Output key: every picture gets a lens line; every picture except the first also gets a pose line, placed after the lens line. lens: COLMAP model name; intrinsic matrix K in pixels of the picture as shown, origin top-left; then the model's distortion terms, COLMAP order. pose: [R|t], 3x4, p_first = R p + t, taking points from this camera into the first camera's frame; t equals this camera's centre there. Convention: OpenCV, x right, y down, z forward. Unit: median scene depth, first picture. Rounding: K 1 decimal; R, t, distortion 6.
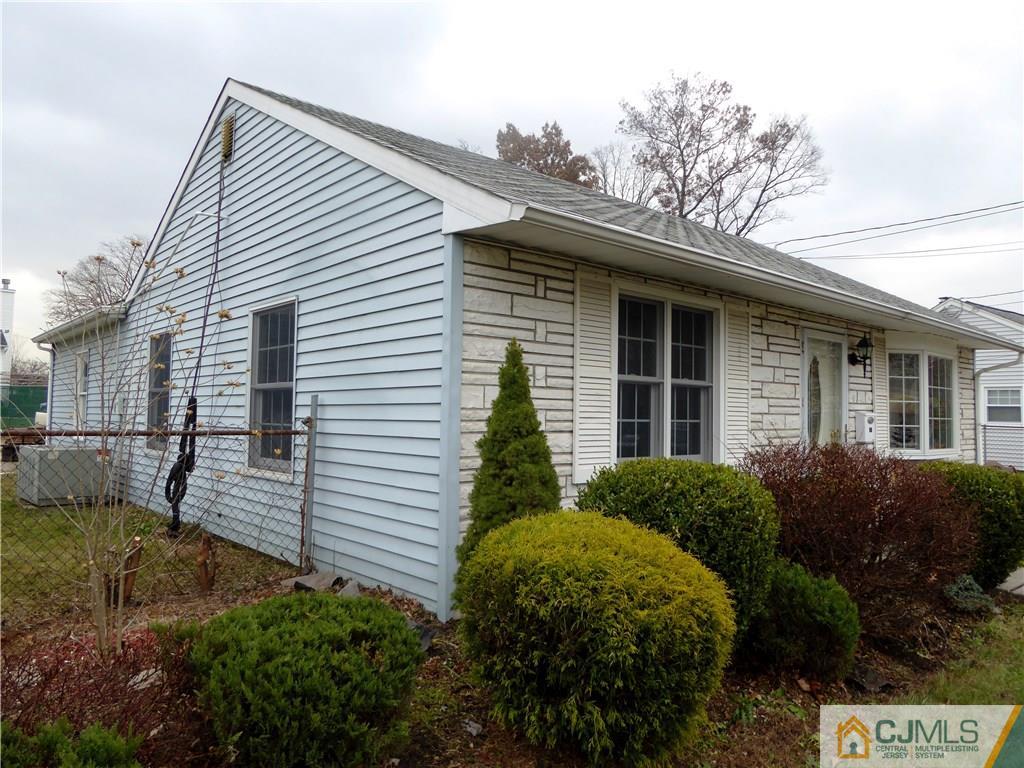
lens RADIAL K [[729.0, 0, 513.3], [0, 729.0, 383.9], [0, 0, 1]] dist [-0.031169, 0.005811]
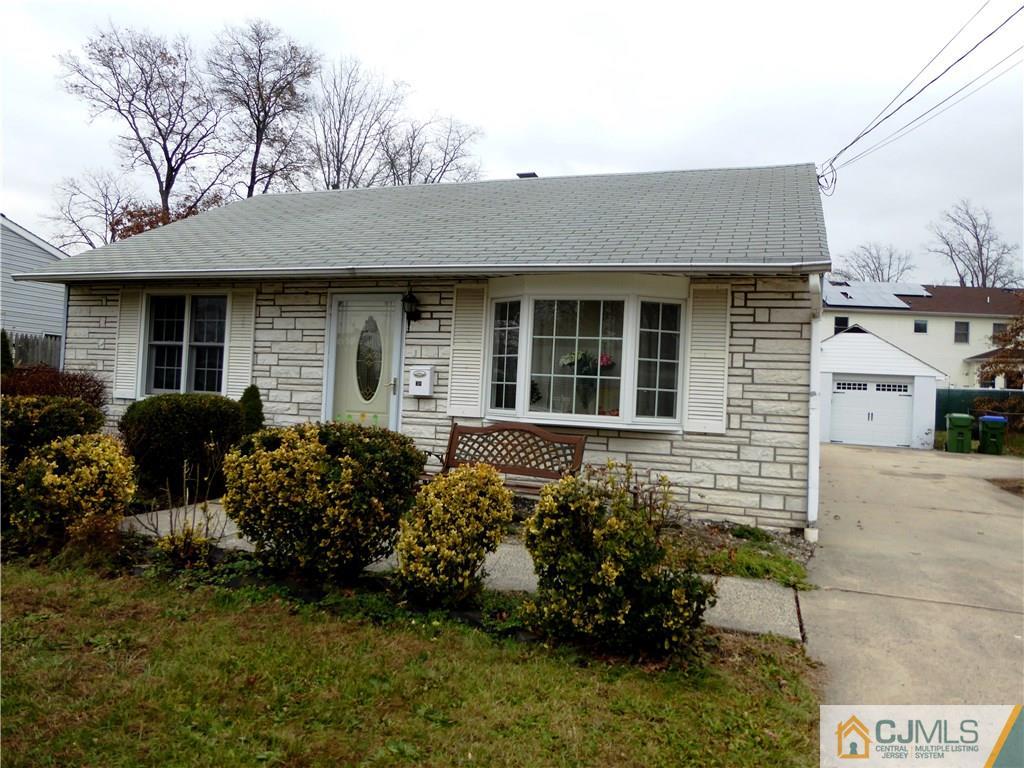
lens RADIAL K [[729.0, 0, 514.1], [0, 729.0, 382.0], [0, 0, 1]] dist [-0.031169, 0.005811]
pose [[0.478334, -0.014448, -0.878059, 1.890094], [-0.002835, 0.999834, -0.017996, 0.103566], [0.878173, 0.011097, 0.478214, 0.829414]]
